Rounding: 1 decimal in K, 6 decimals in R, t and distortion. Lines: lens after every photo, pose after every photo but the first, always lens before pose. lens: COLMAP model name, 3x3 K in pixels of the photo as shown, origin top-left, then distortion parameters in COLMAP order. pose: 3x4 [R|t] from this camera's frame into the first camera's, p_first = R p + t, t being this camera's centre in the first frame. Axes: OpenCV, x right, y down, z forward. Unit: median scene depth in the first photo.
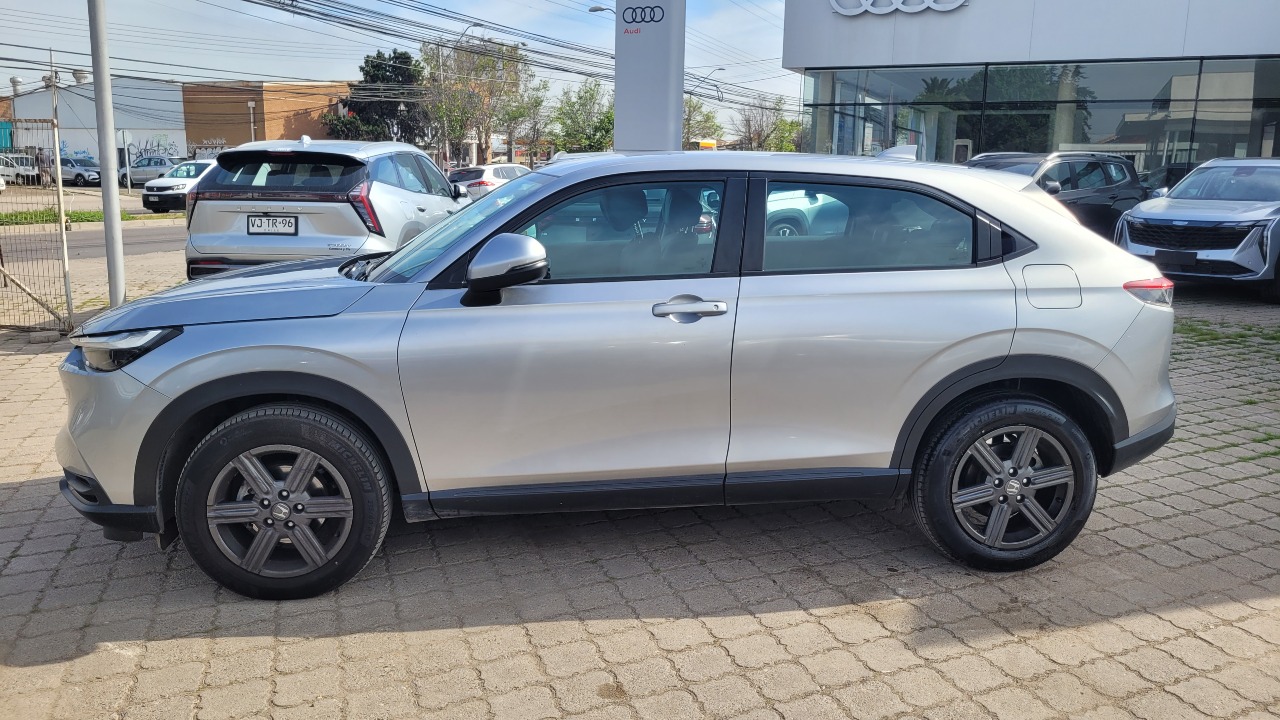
lens RADIAL K [[1011.8, 0, 624.6], [0, 1011.8, 367.2], [0, 0, 1]] dist [0.043475, -0.011513]
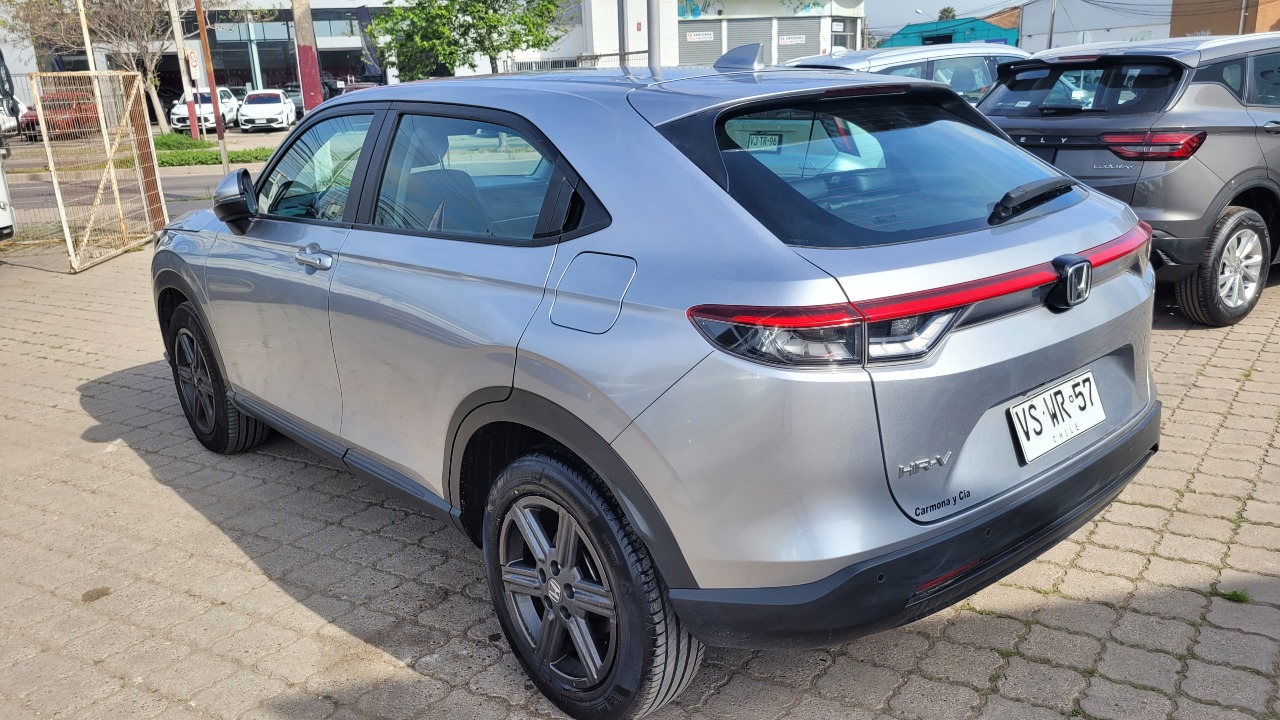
lens RADIAL K [[1012.4, 0, 640.0], [0, 1012.4, 360.0], [0, 0, 1]] dist [0.050304, -0.014581]
pose [[0.542354, 0.193158, -0.817644, 0.919042], [-0.121152, 0.981021, 0.151392, -0.132564], [0.831369, 0.016951, 0.555462, 0.683972]]
